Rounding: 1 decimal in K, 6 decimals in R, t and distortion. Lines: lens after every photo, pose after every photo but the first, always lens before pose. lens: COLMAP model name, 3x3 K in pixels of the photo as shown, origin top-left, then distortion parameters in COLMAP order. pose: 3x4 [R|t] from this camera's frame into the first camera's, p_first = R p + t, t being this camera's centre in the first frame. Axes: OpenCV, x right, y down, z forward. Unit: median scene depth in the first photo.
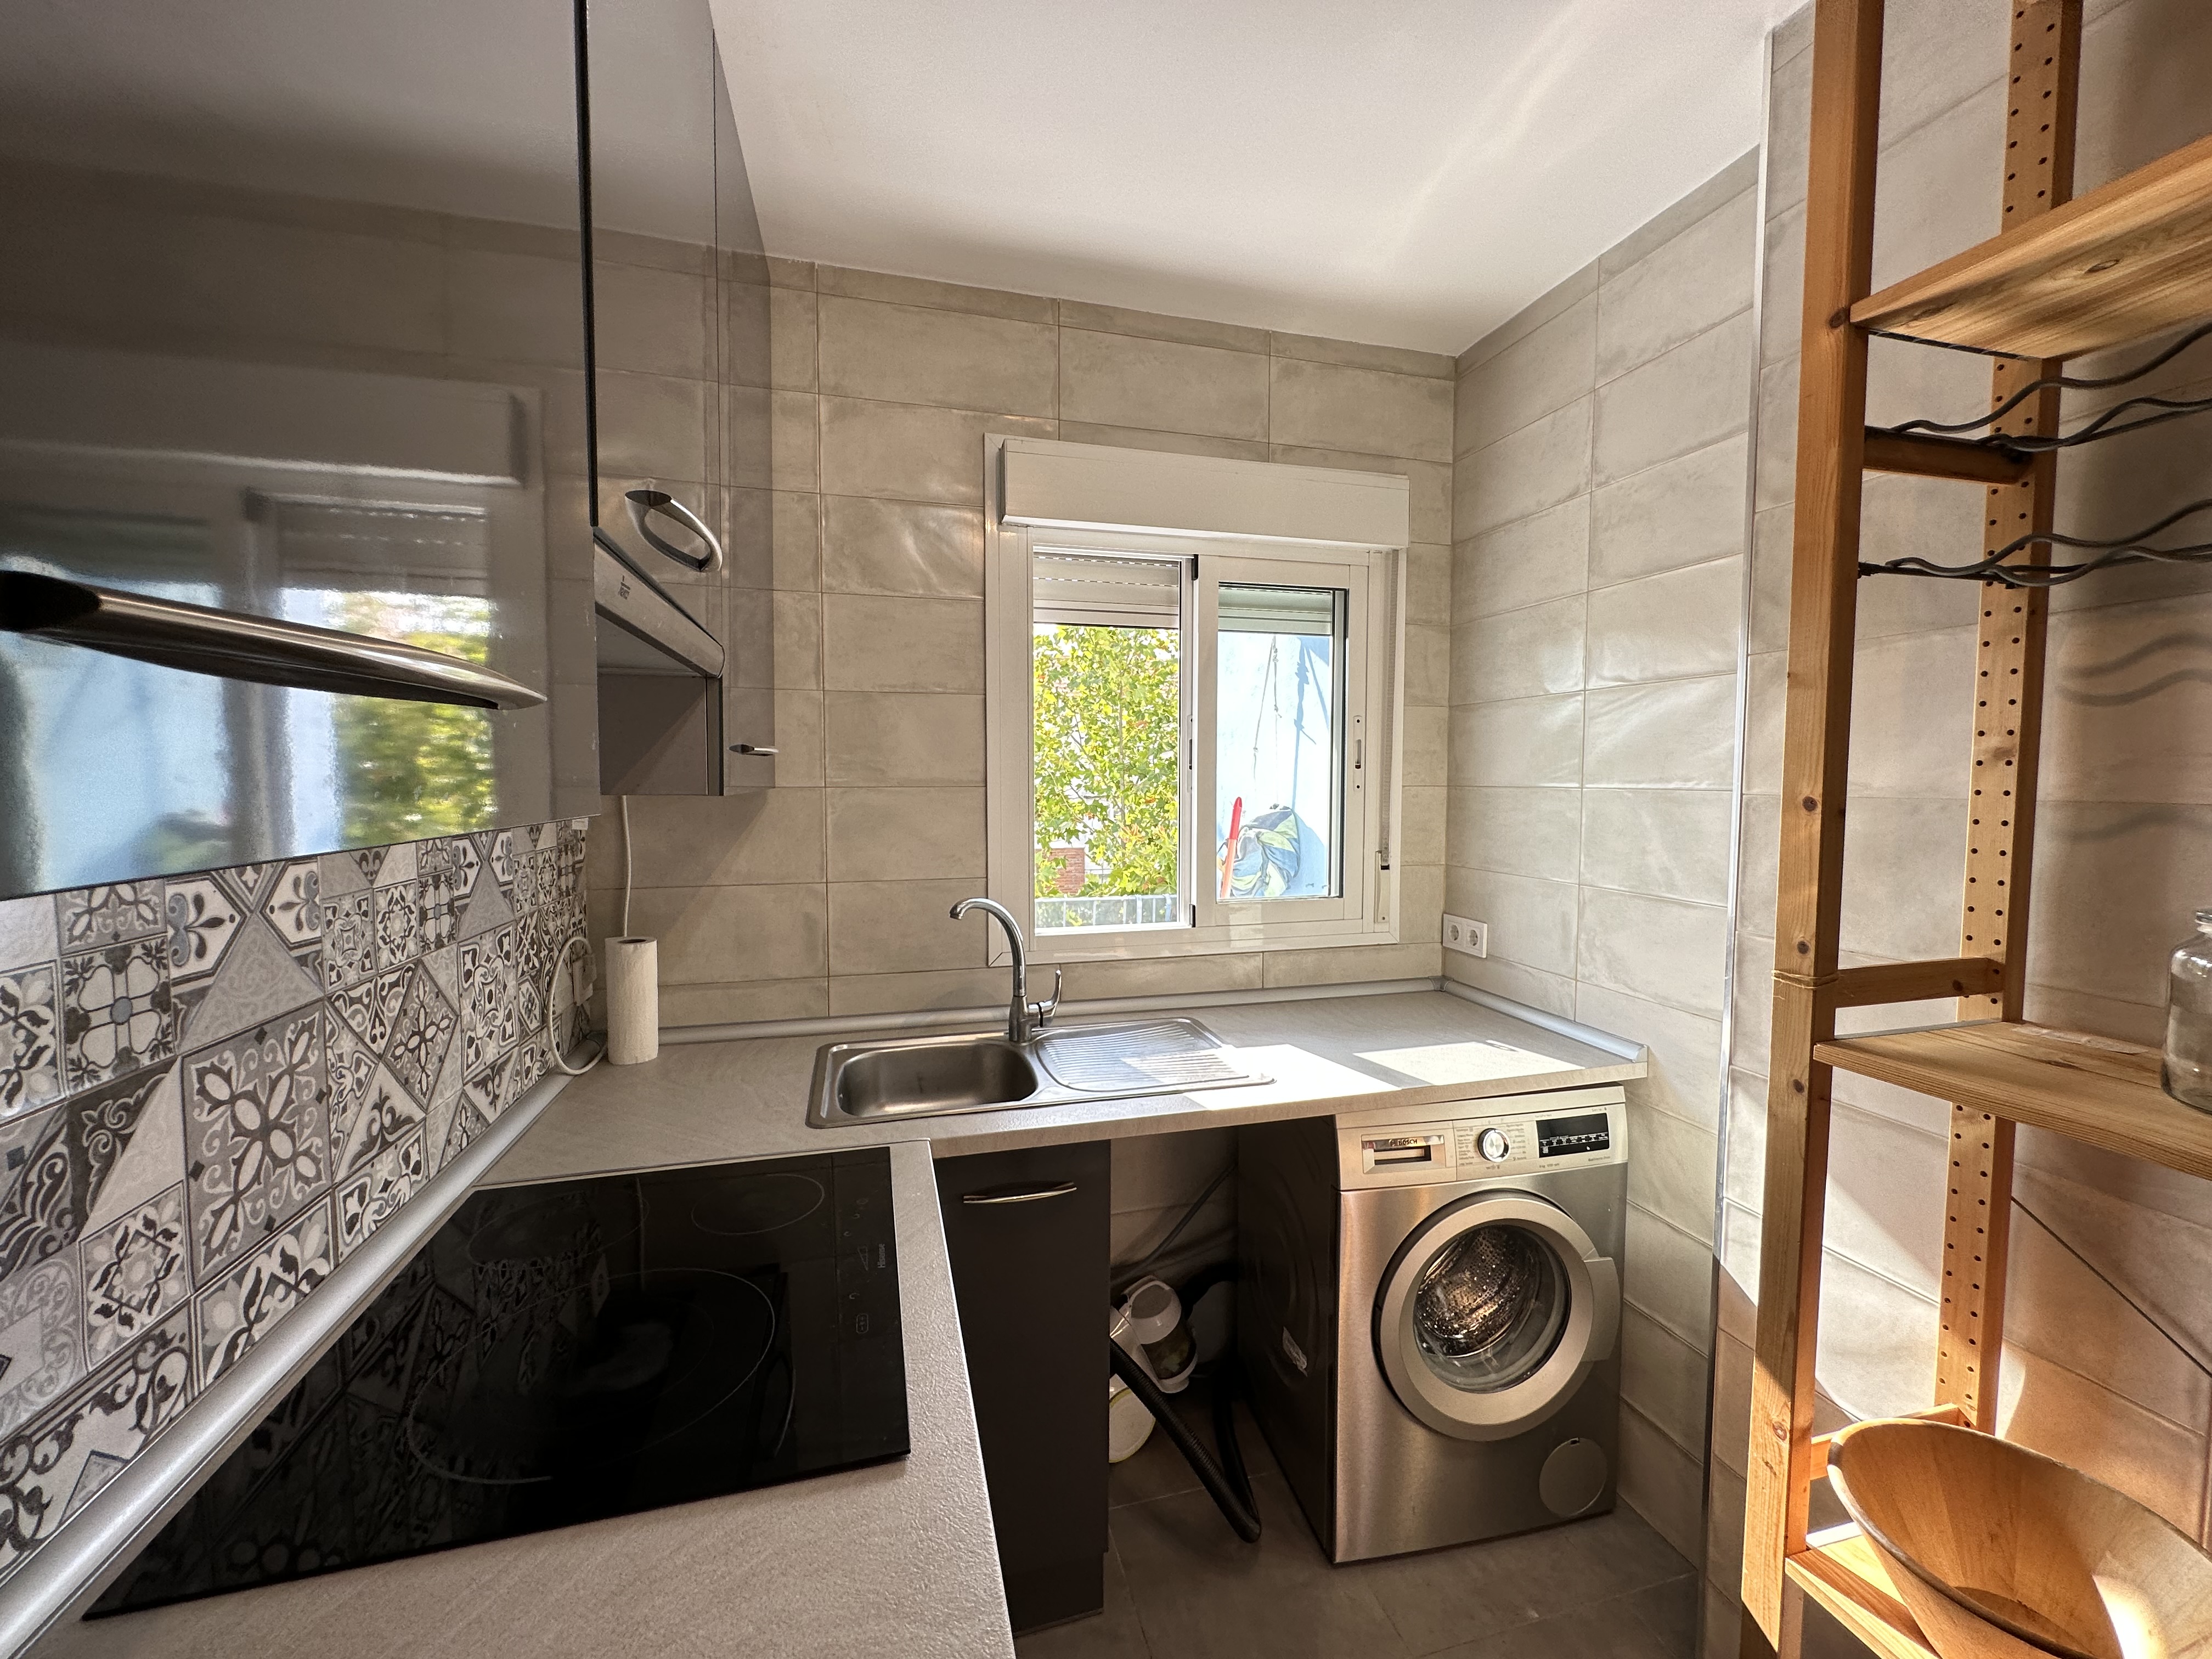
lens RADIAL K [[896.1, 0, 1110.7], [0, 896.1, 827.4], [0, 0, 1]] dist [-0.003872, 0.001408]
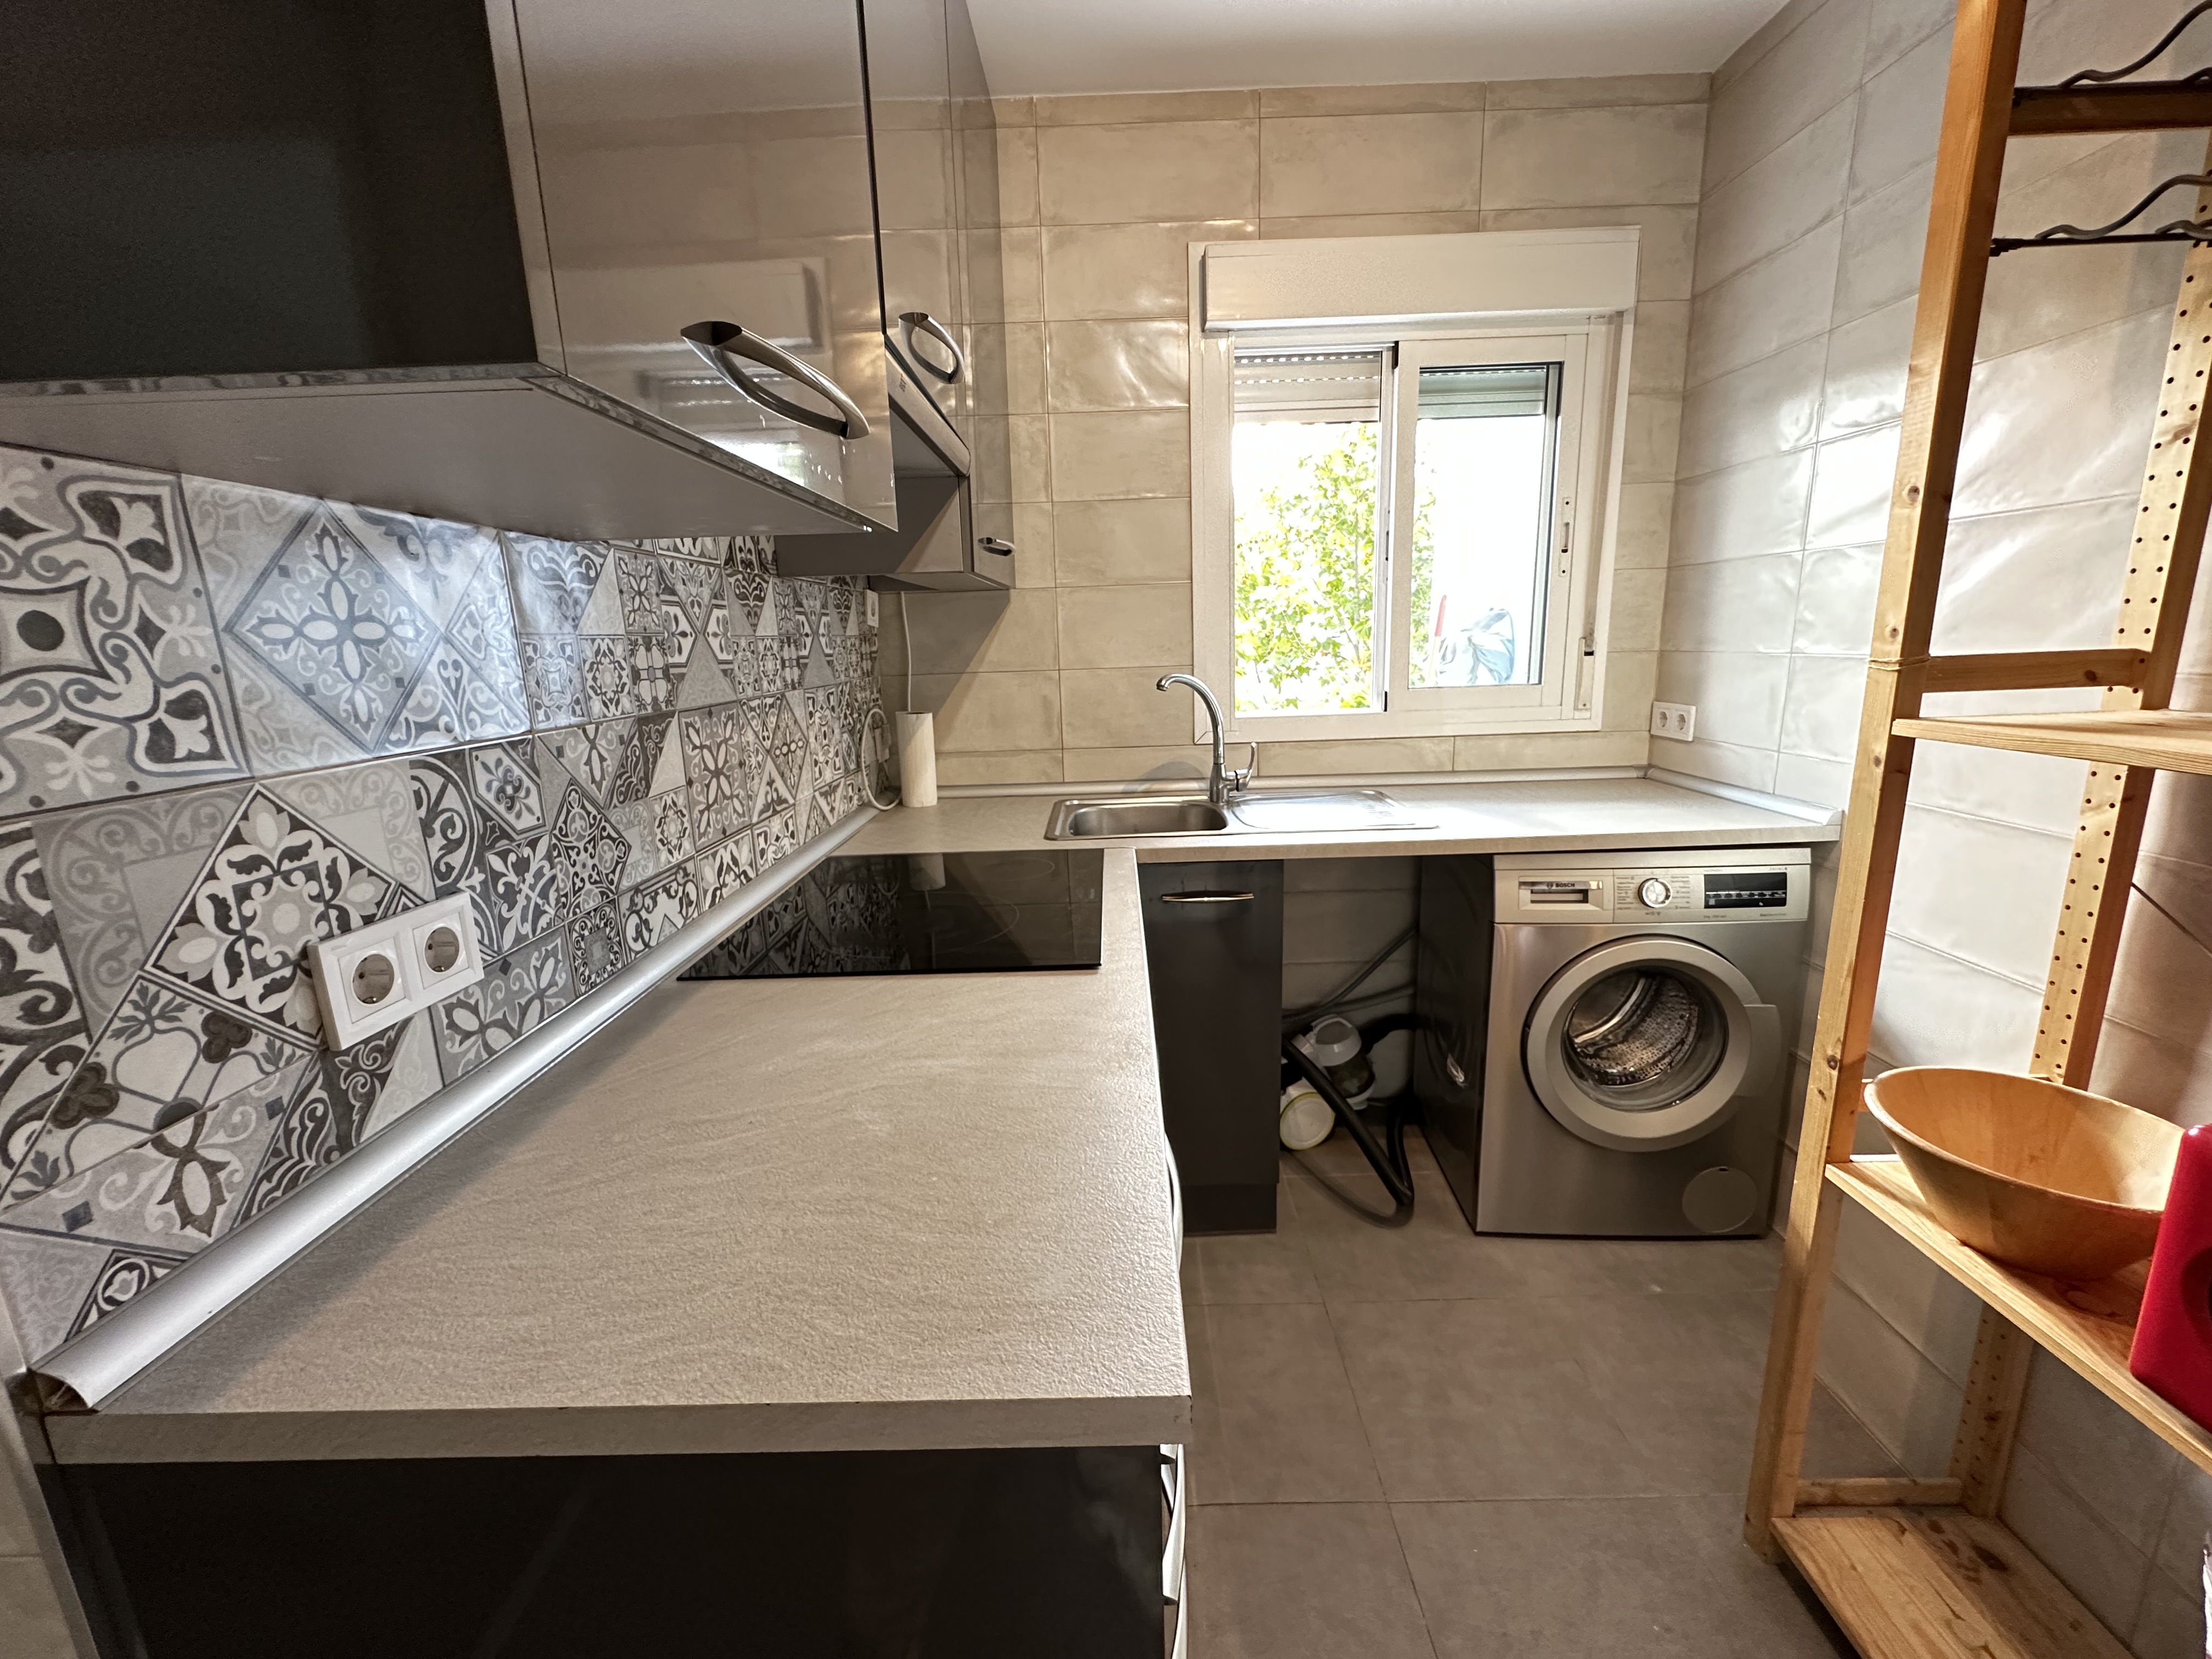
lens RADIAL K [[896.1, 0, 1105.6], [0, 896.1, 826.9], [0, 0, 1]] dist [-0.003872, 0.001408]
pose [[0.962847, 0.024276, -0.268955, 0.078143], [0.017919, 0.988013, 0.153327, 0.096260], [0.269453, -0.152450, 0.950870, -0.172468]]
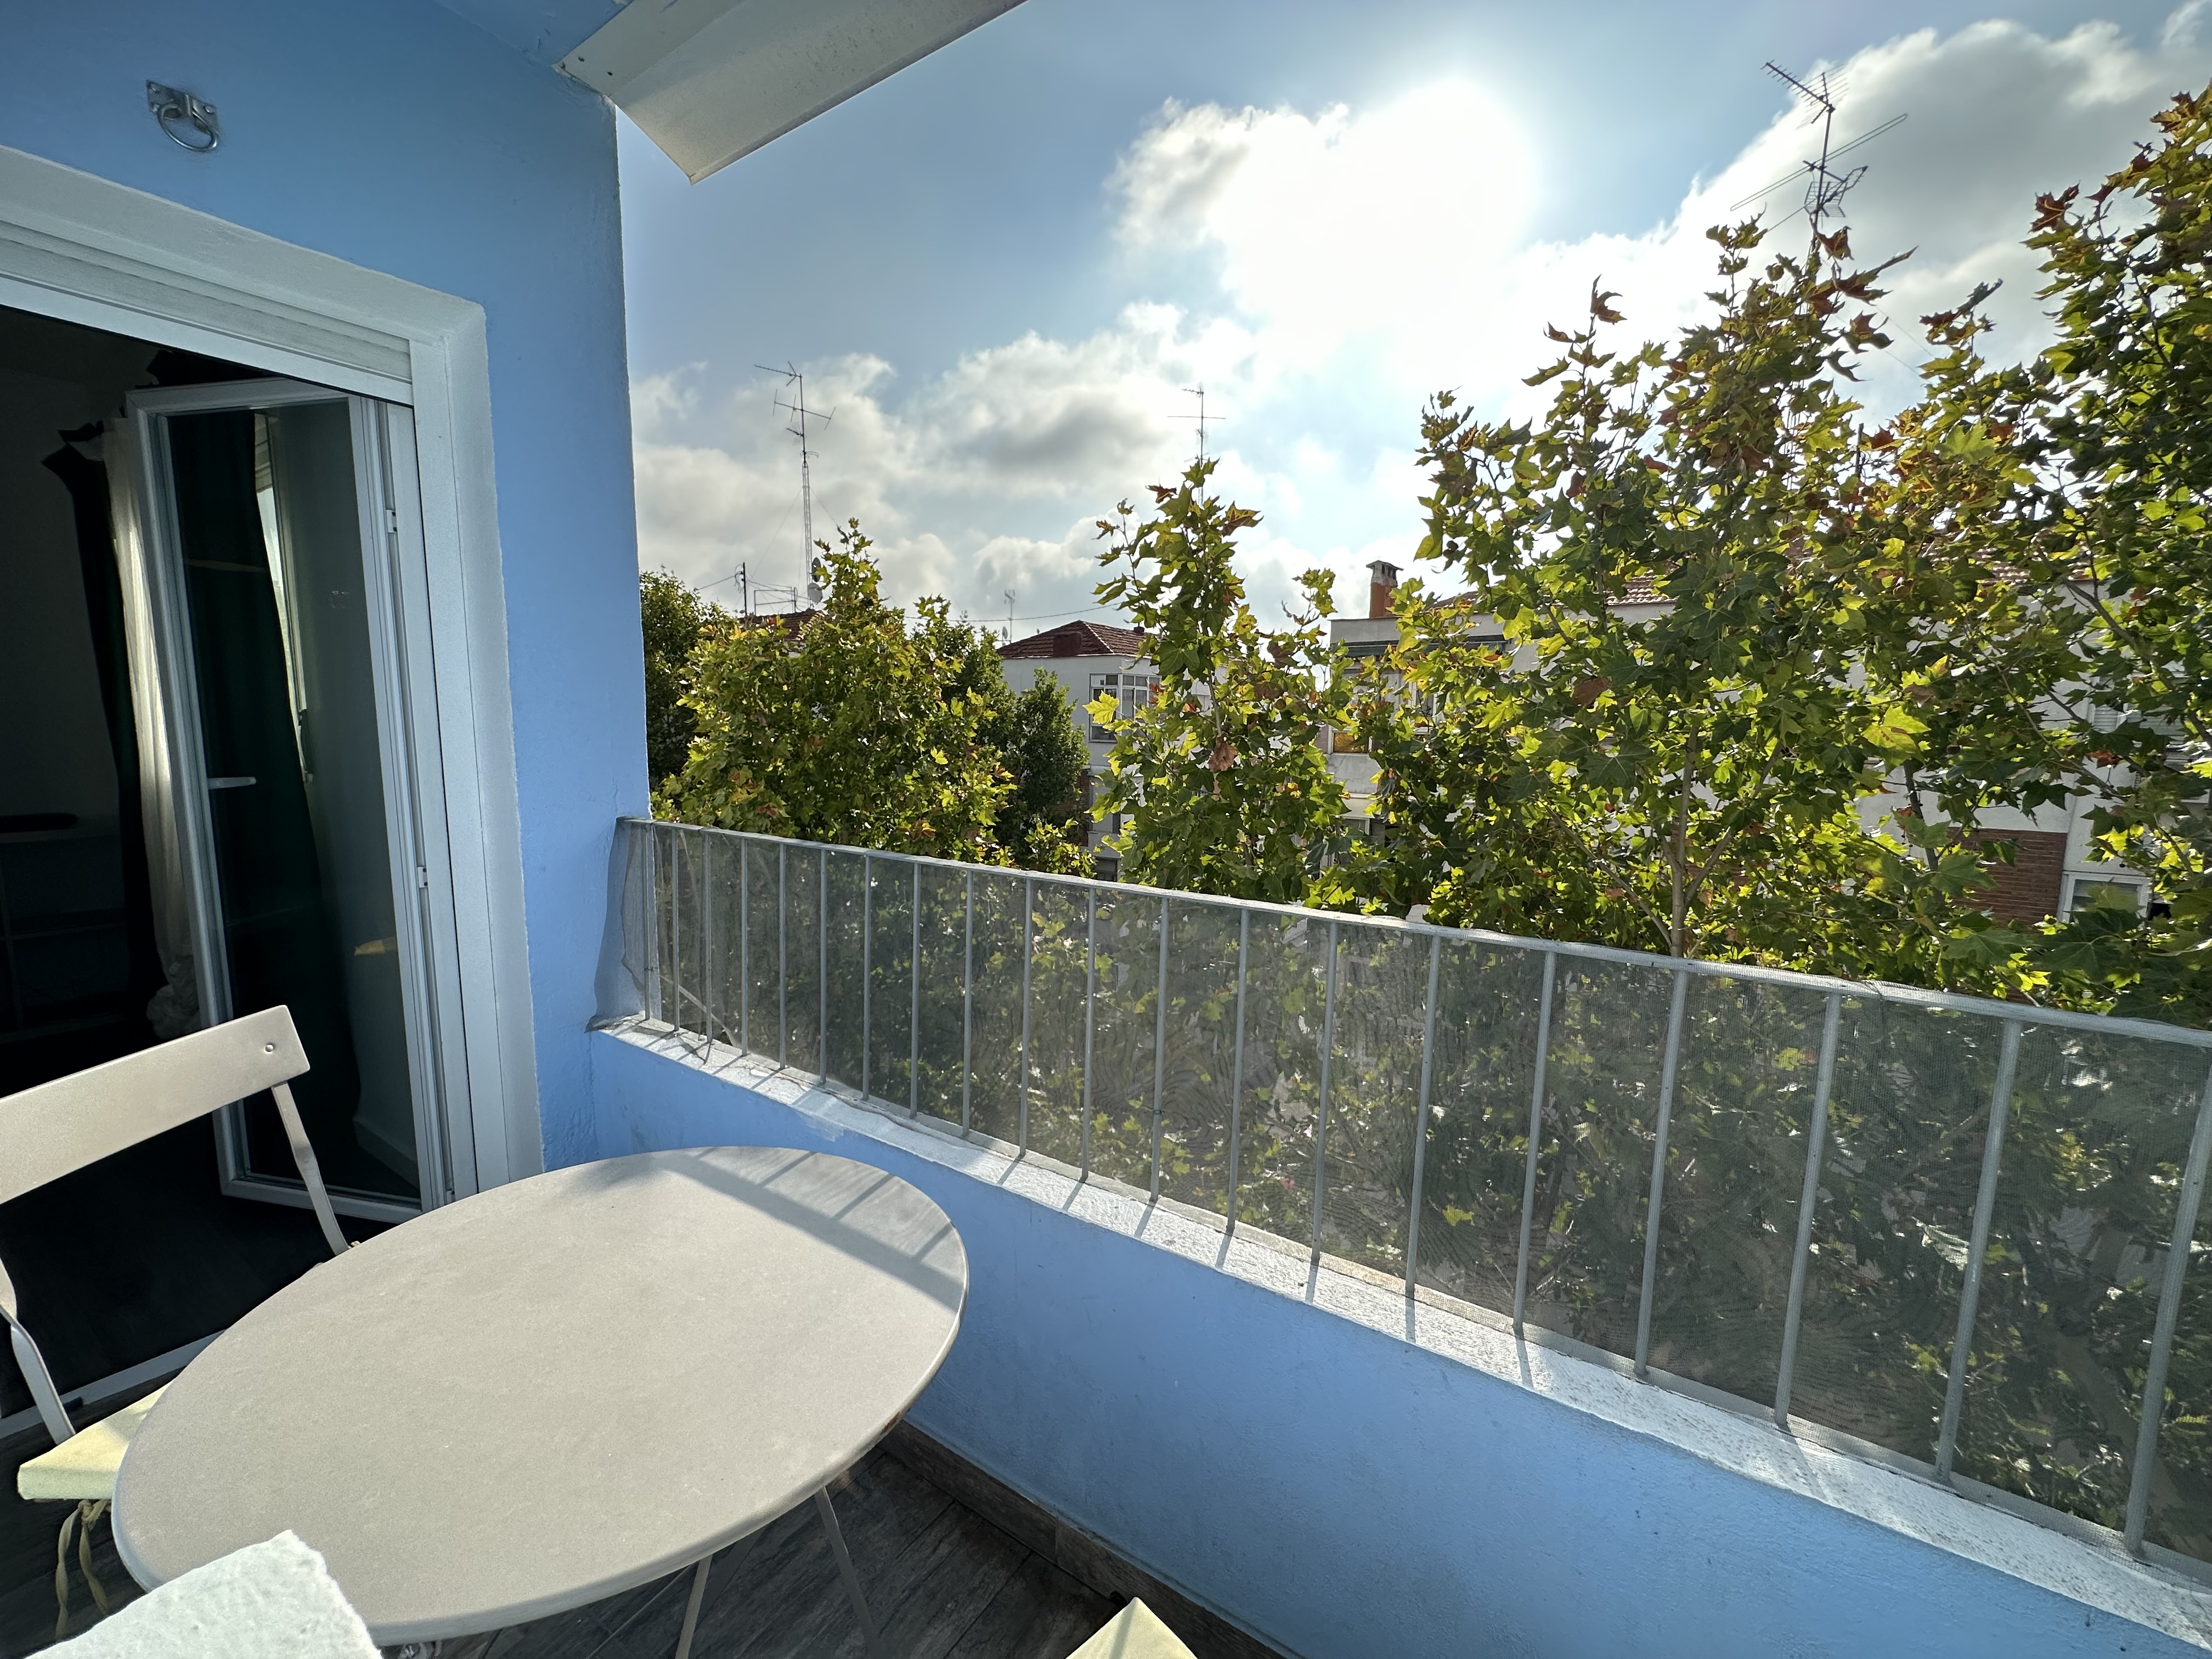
lens RADIAL K [[896.1, 0, 1107.6], [0, 896.1, 835.0], [0, 0, 1]] dist [-0.003872, 0.001408]
pose [[0.662883, 0.099602, -0.742069, -0.082083], [-0.053052, 0.994869, 0.086142, 0.062746], [0.746841, -0.017734, 0.664766, 1.460693]]
